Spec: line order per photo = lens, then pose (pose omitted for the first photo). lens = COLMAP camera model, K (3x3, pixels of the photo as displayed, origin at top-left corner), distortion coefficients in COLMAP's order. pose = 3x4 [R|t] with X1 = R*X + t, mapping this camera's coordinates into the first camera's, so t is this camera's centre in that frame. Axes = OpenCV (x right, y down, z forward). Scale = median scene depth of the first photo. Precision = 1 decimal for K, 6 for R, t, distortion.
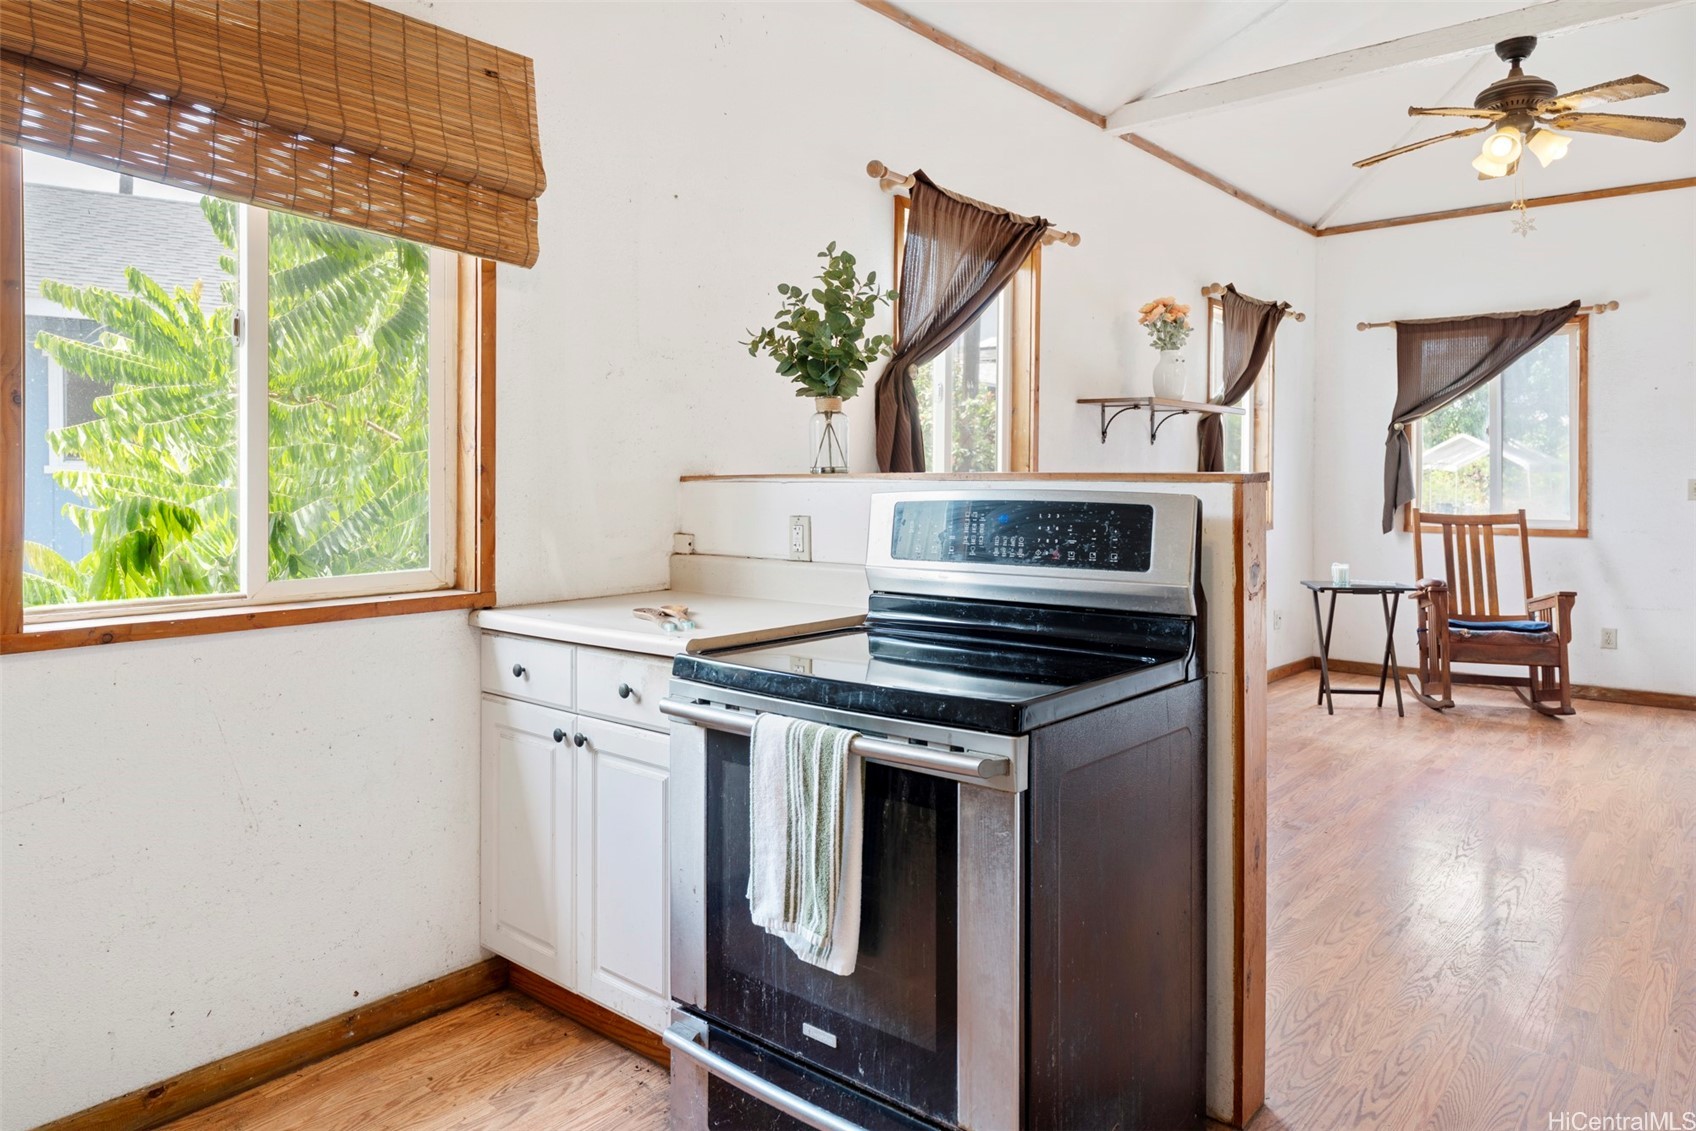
lens RADIAL K [[1109.3, 0, 846.7], [0, 1109.3, 489.9], [0, 0, 1]] dist [-0.007717, -0.001852]
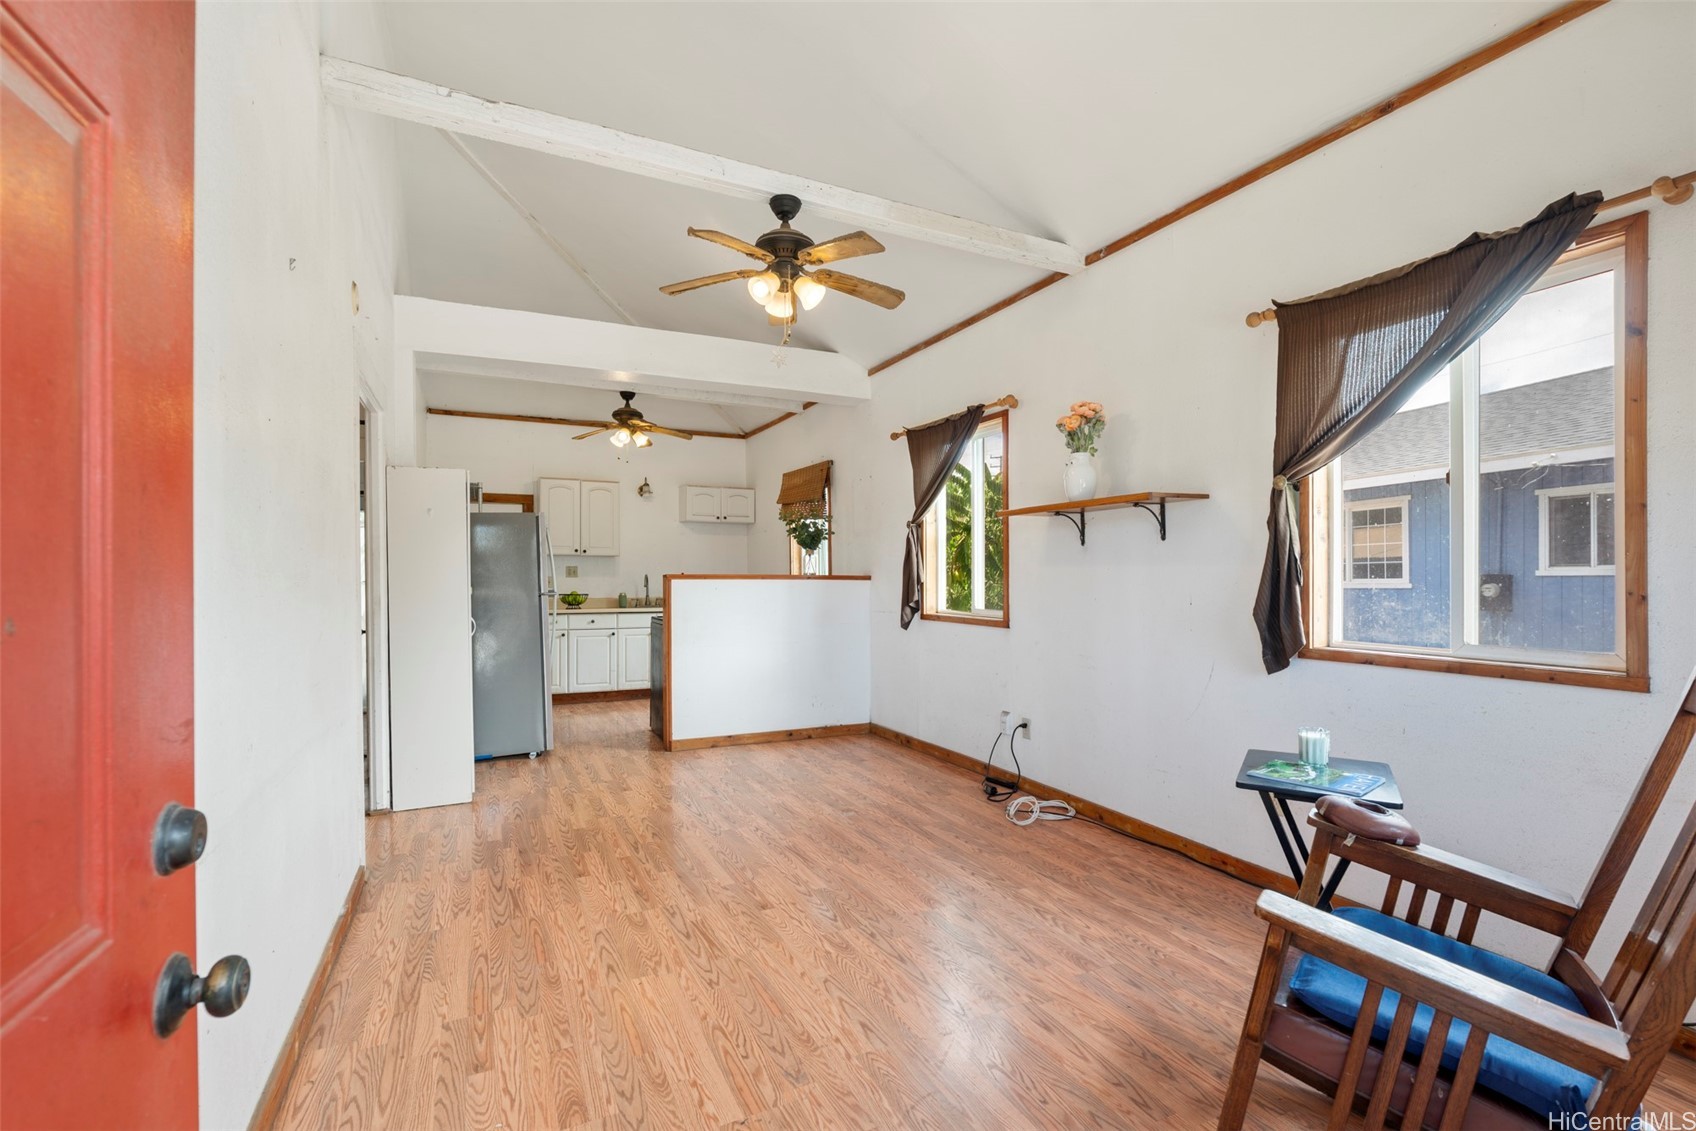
lens RADIAL K [[768.0, 0, 843.6], [0, 768.0, 575.2], [0, 0, 1]] dist [0.000357, 0.000487]
pose [[-0.410541, -0.004620, -0.911831, 1.847379], [-0.012544, 0.999921, 0.000581, -0.015925], [0.911756, 0.011676, -0.410566, 1.946133]]
